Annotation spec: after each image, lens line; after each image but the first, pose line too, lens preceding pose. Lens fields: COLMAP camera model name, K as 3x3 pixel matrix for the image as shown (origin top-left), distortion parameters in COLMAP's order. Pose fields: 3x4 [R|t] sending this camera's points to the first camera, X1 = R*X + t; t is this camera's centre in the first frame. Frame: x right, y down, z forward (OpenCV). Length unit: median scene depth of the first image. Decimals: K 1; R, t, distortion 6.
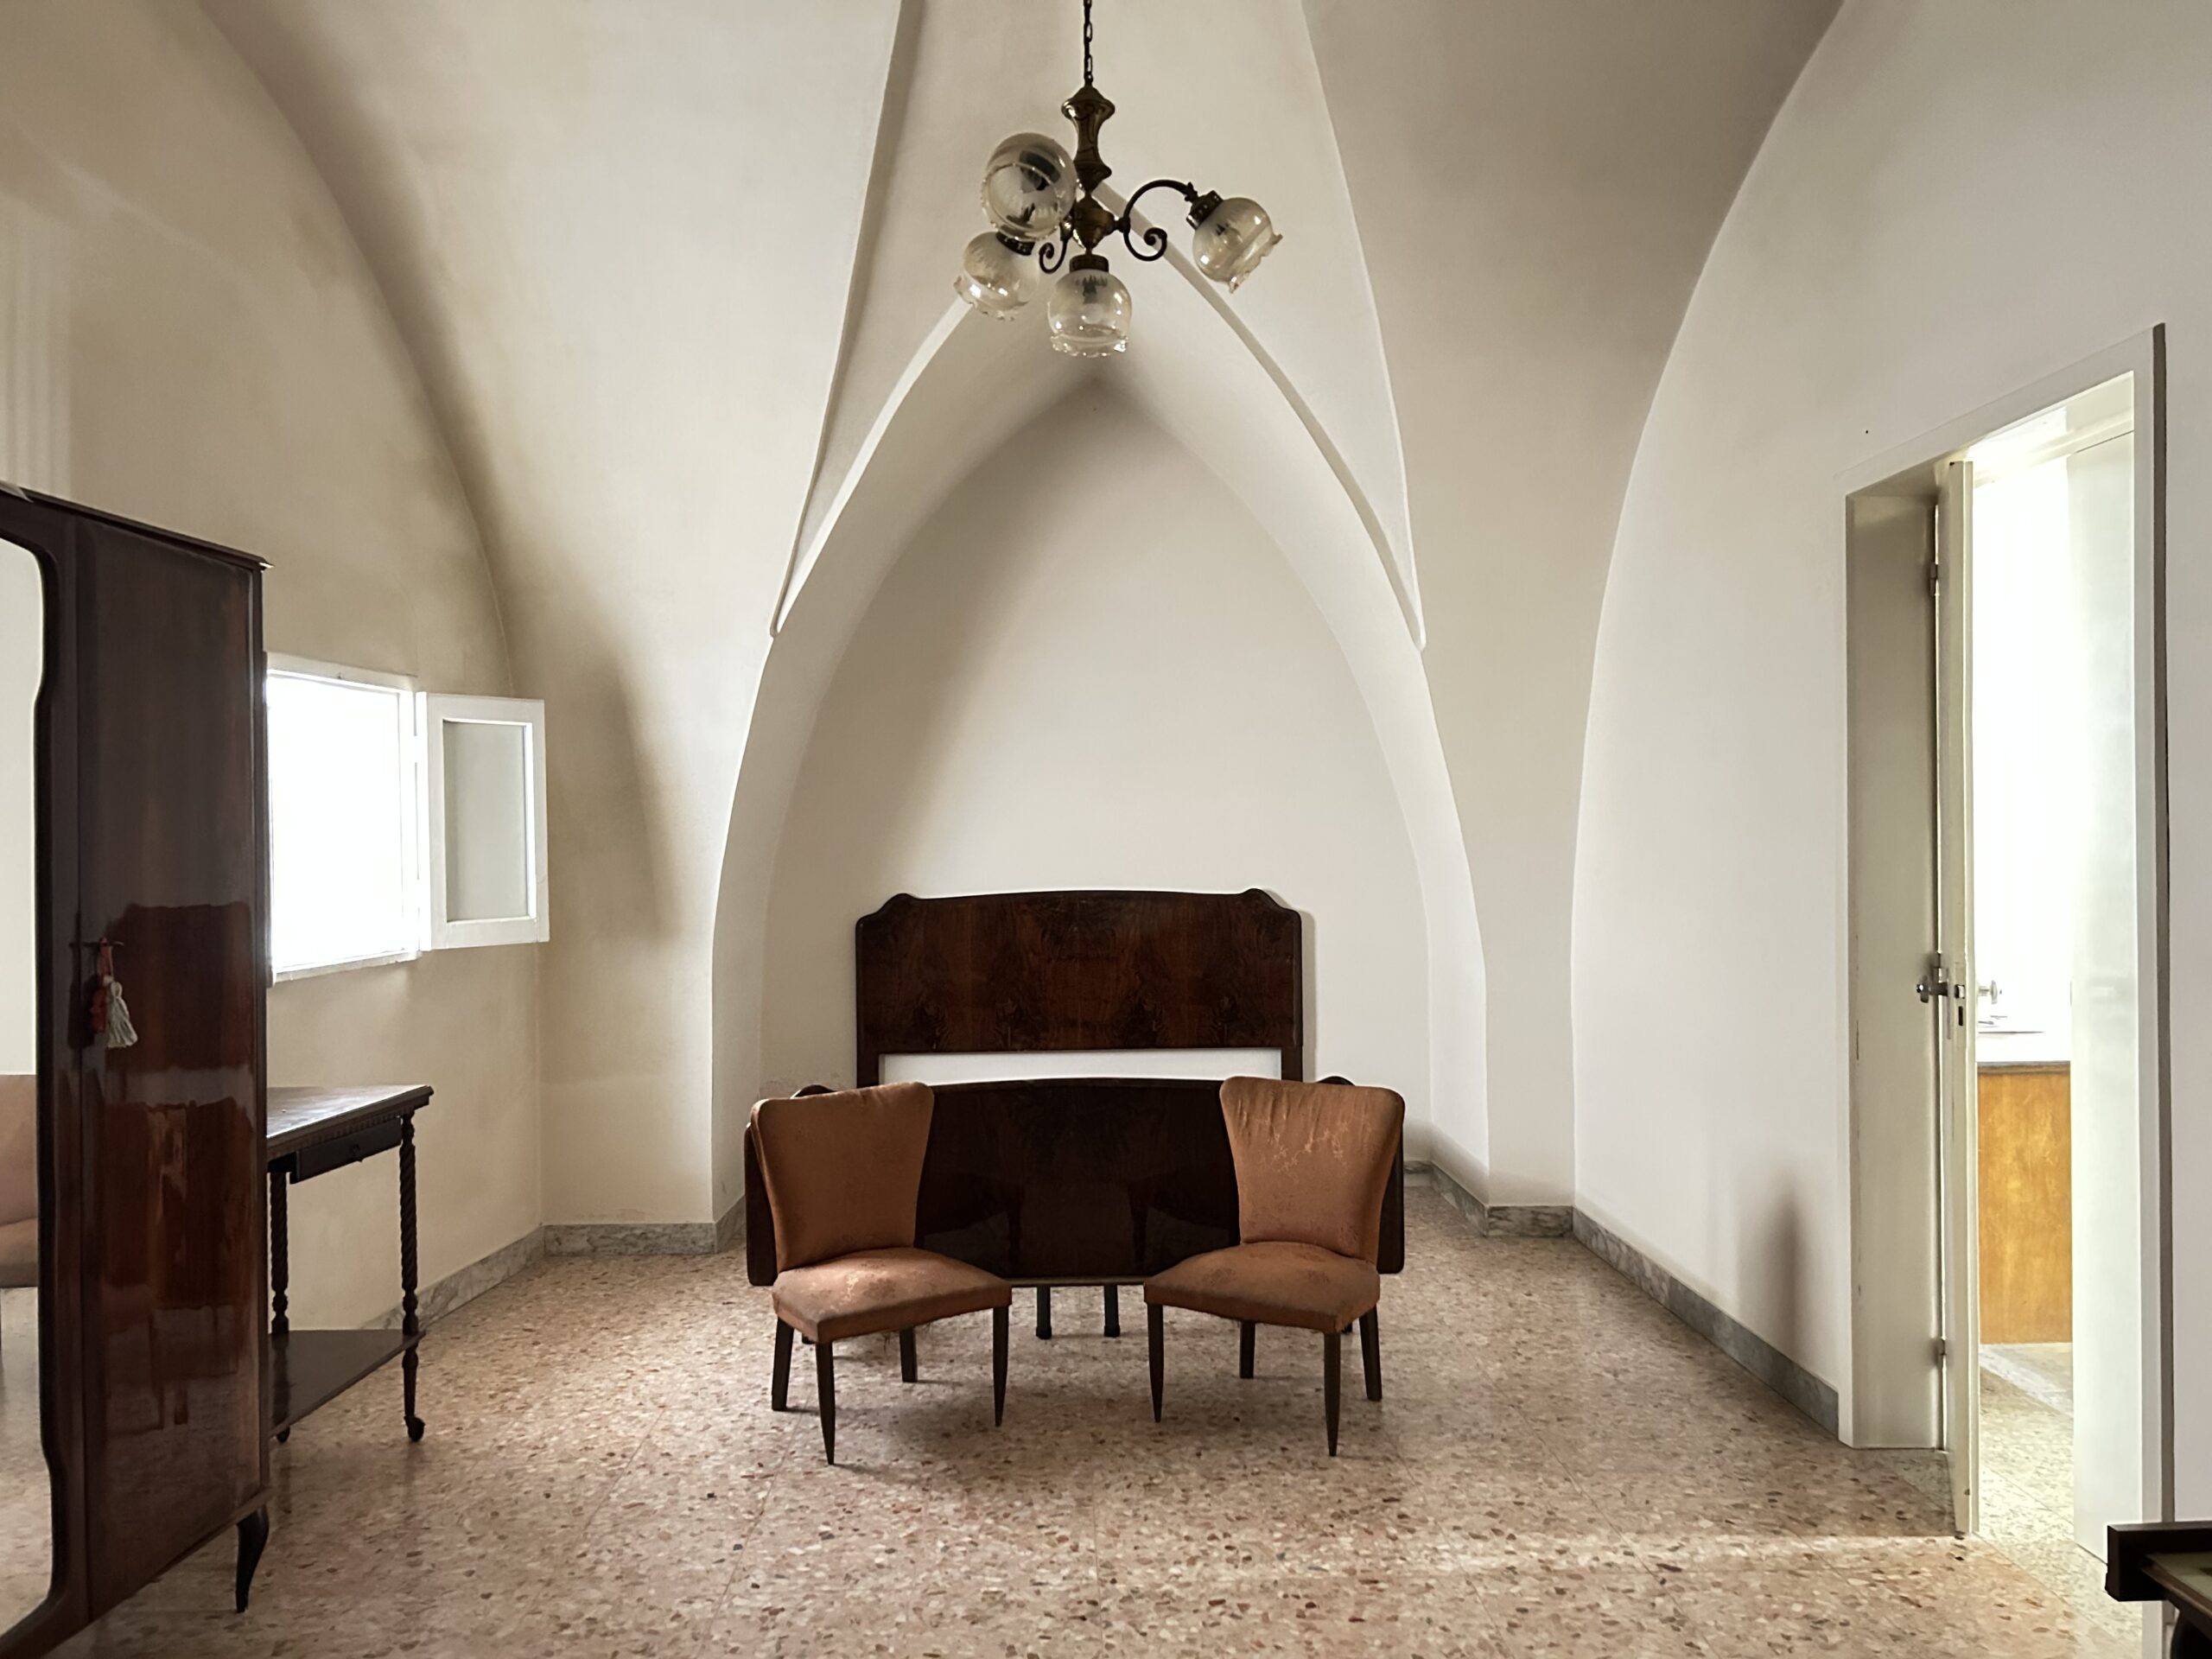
lens RADIAL K [[1674.8, 0, 1093.8], [0, 1674.8, 845.4], [0, 0, 1]] dist [0.074048, -0.082266]
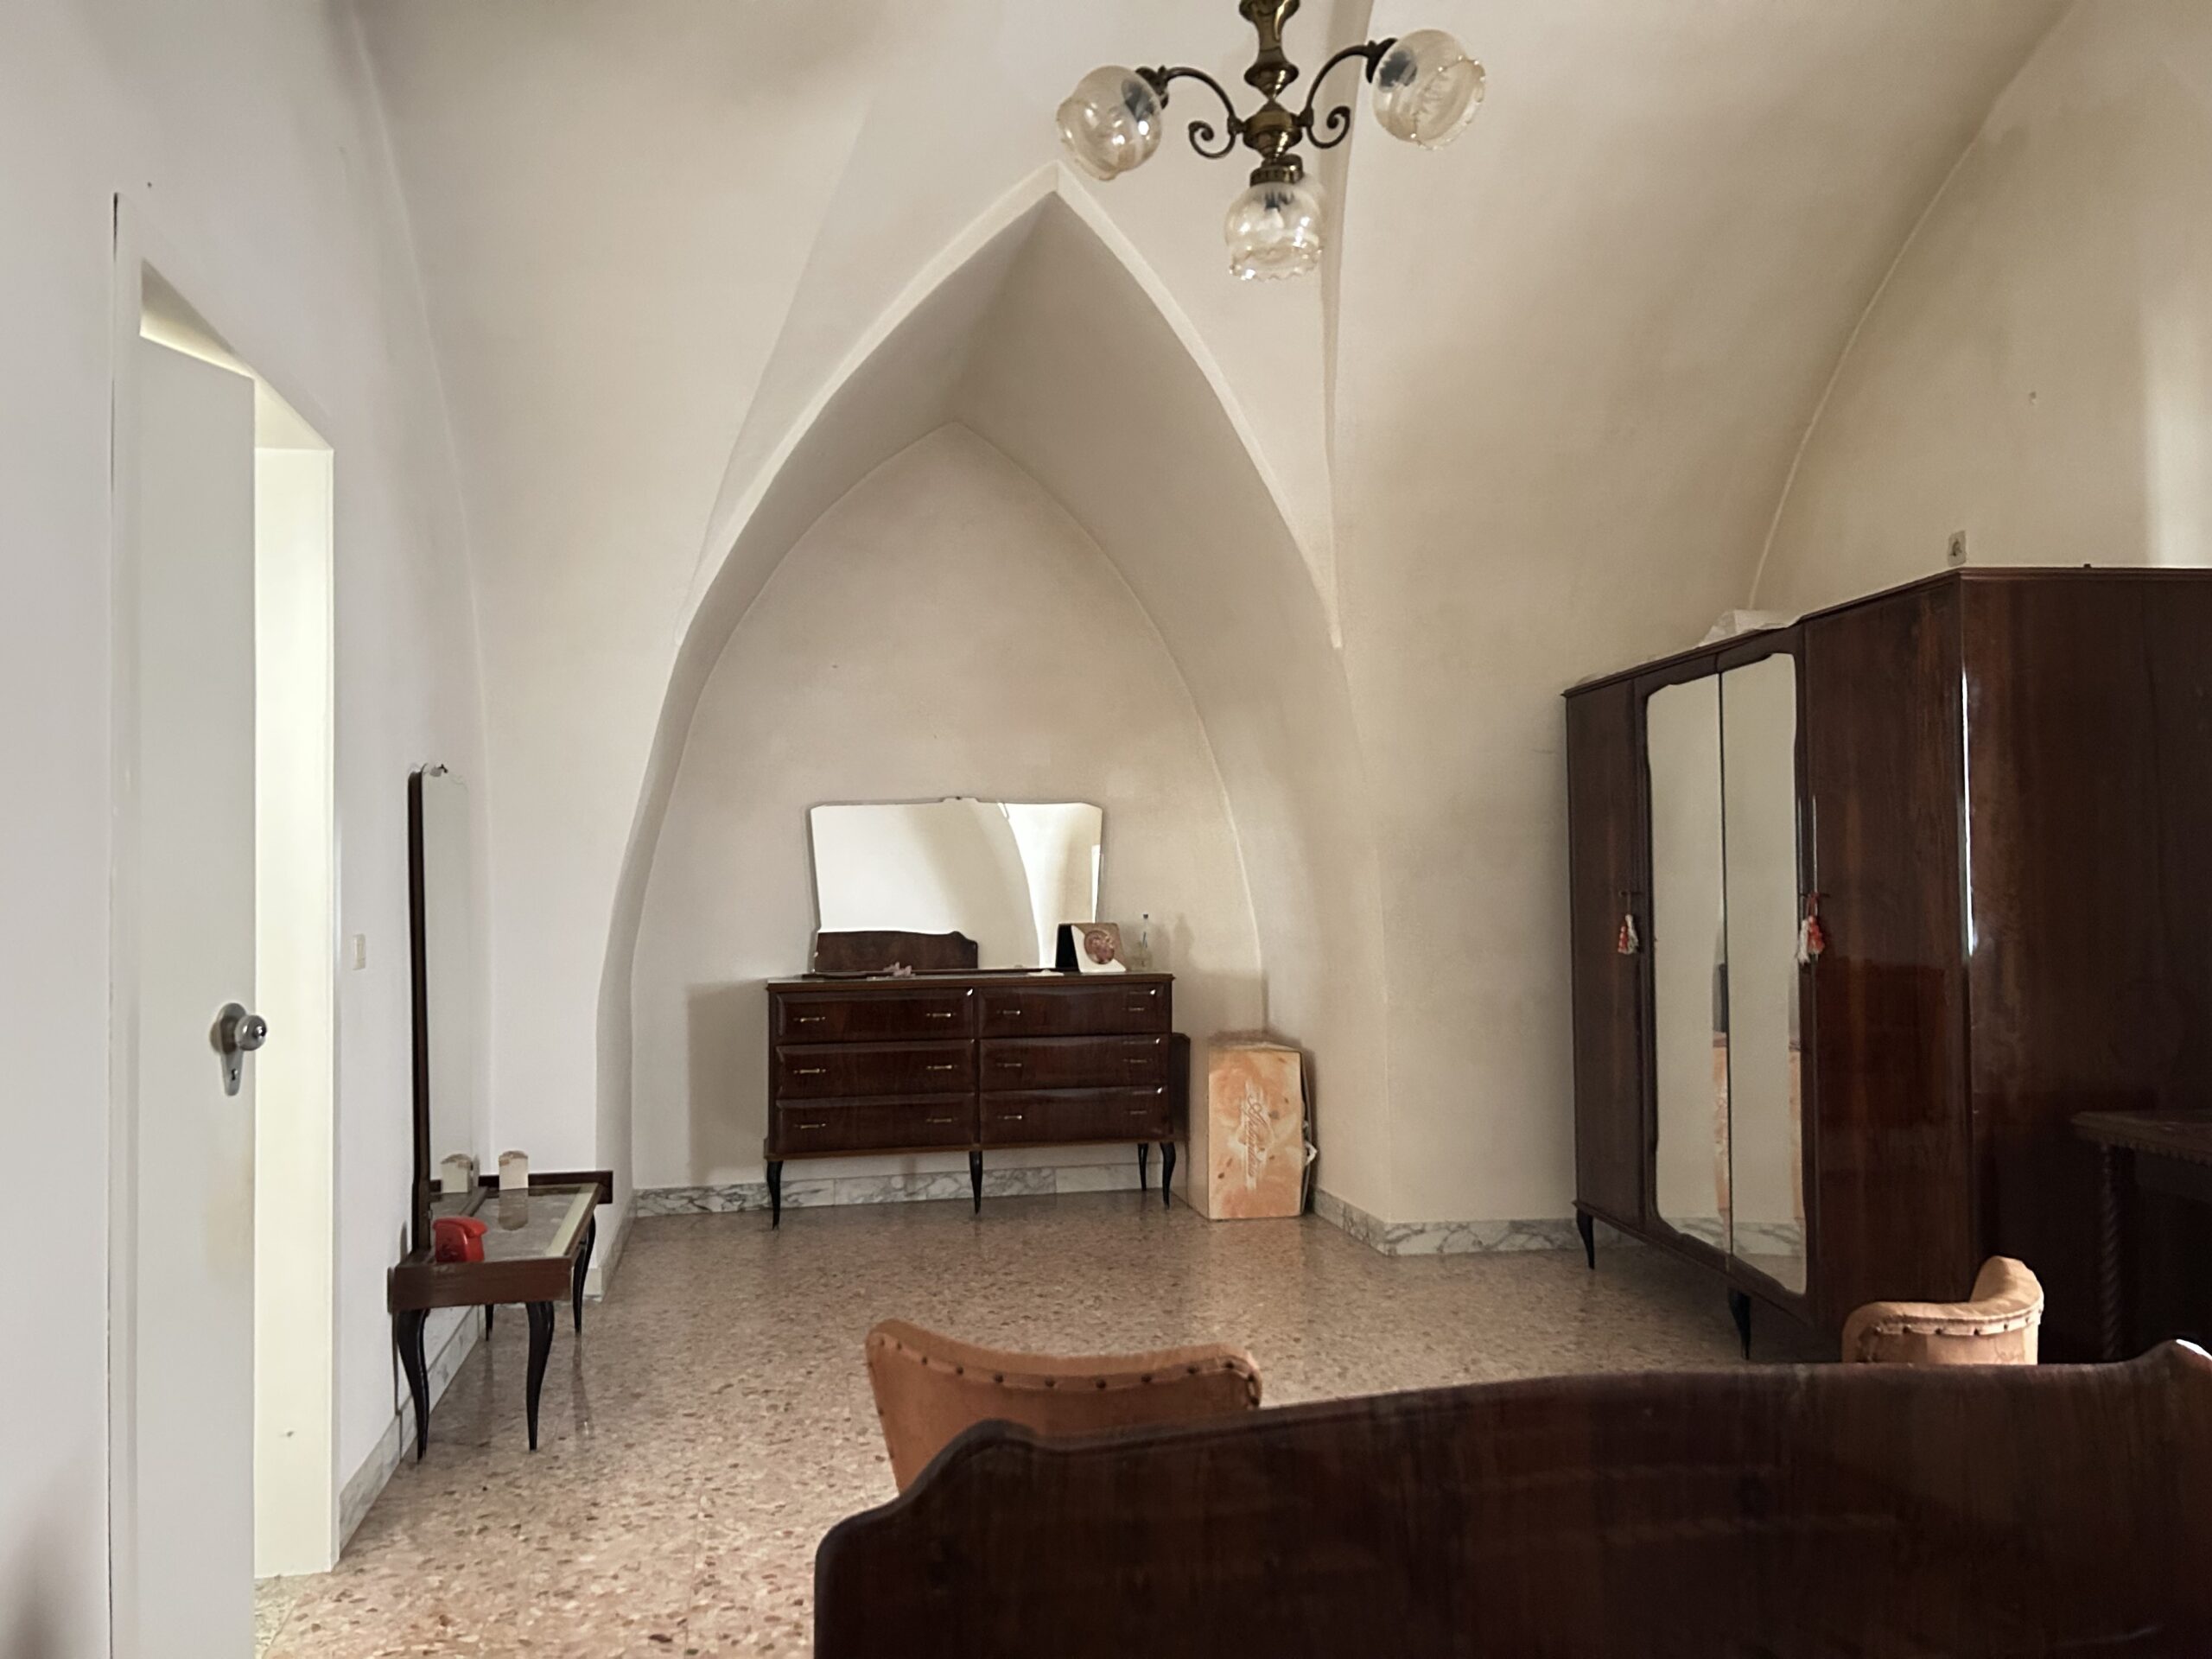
lens RADIAL K [[1674.8, 0, 1095.9], [0, 1674.8, 830.2], [0, 0, 1]] dist [0.074048, -0.082266]
pose [[-0.984008, 0.014906, -0.177501, 0.253837], [0.020219, 0.999399, -0.028160, 0.023506], [0.176975, -0.031299, -0.983718, 1.864375]]
